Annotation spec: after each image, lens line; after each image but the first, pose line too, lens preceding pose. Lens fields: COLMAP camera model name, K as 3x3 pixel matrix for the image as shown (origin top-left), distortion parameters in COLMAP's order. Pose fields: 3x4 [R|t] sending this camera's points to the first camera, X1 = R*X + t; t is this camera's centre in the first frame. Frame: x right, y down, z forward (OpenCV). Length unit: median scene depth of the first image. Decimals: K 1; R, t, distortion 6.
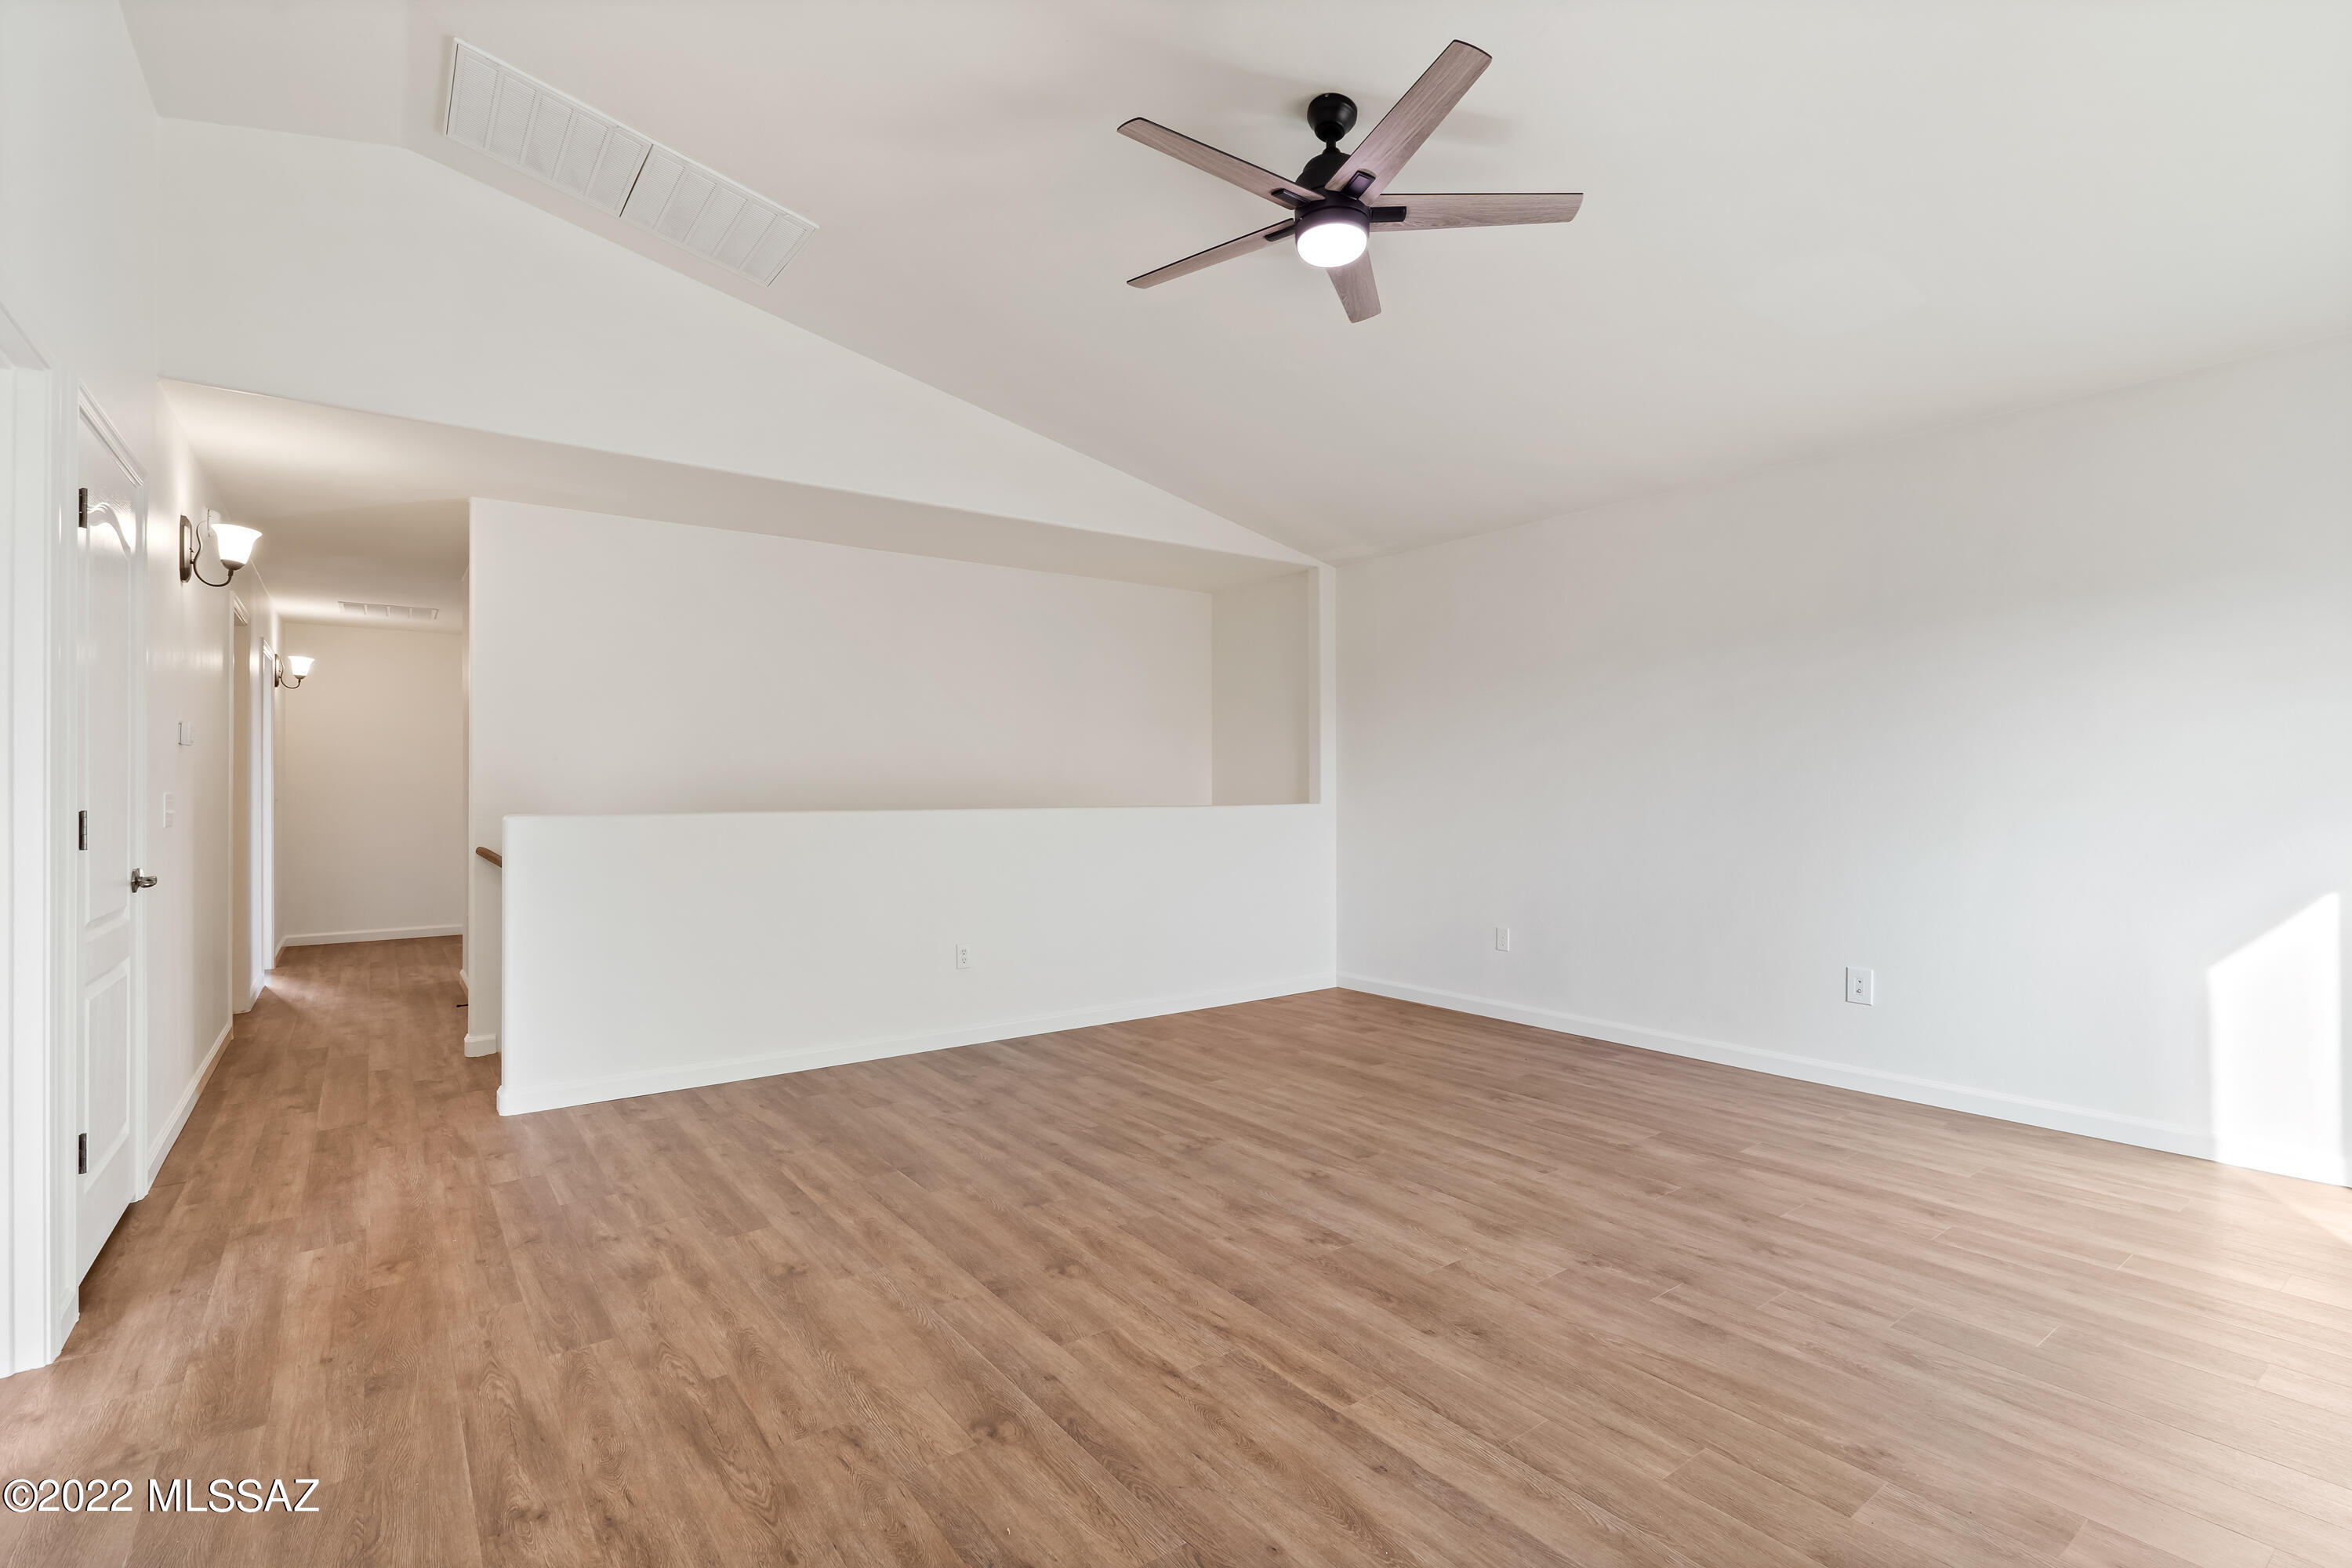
lens RADIAL K [[1090.4, 0, 1177.5], [0, 1090.4, 816.9], [0, 0, 1]] dist [-0.002321, 0.000440]
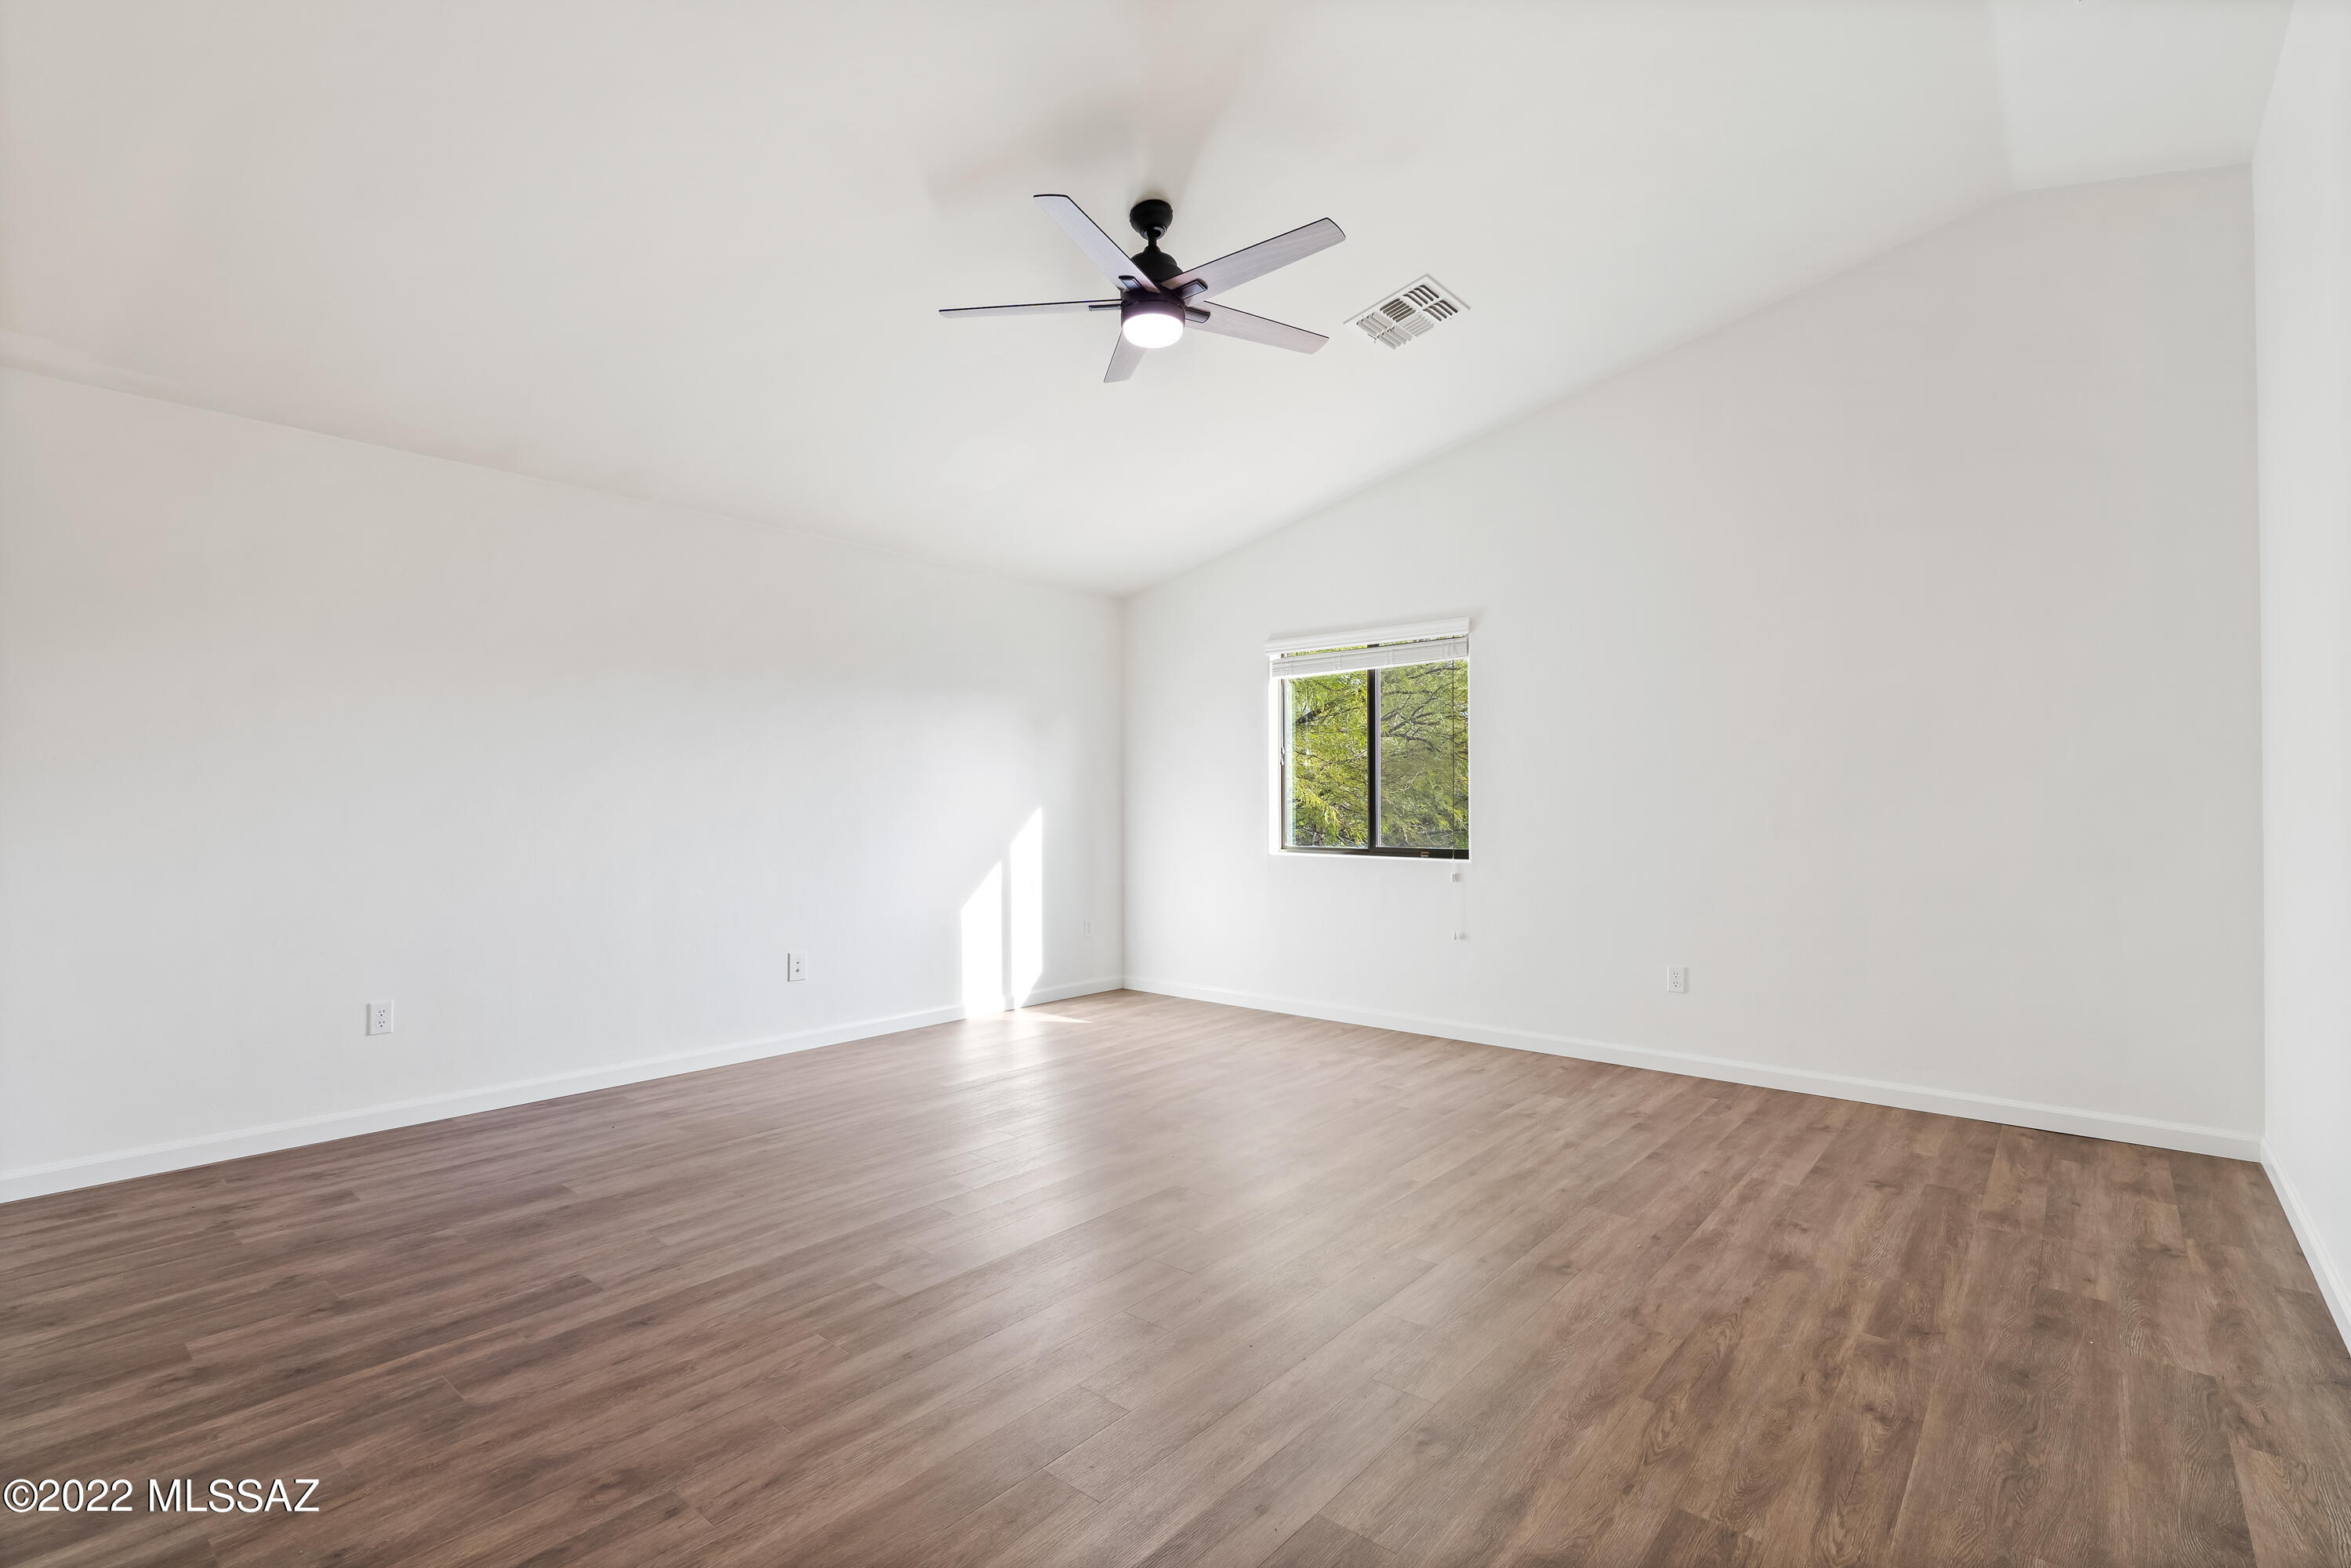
lens RADIAL K [[1090.0, 0, 1177.0], [0, 1090.0, 816.9], [0, 0, 1]] dist [-0.002321, 0.000440]
pose [[-0.233613, -0.005521, 0.972314, -1.316216], [0.025691, 0.999600, 0.011848, -0.034668], [-0.971990, 0.027747, -0.233378, 1.682072]]
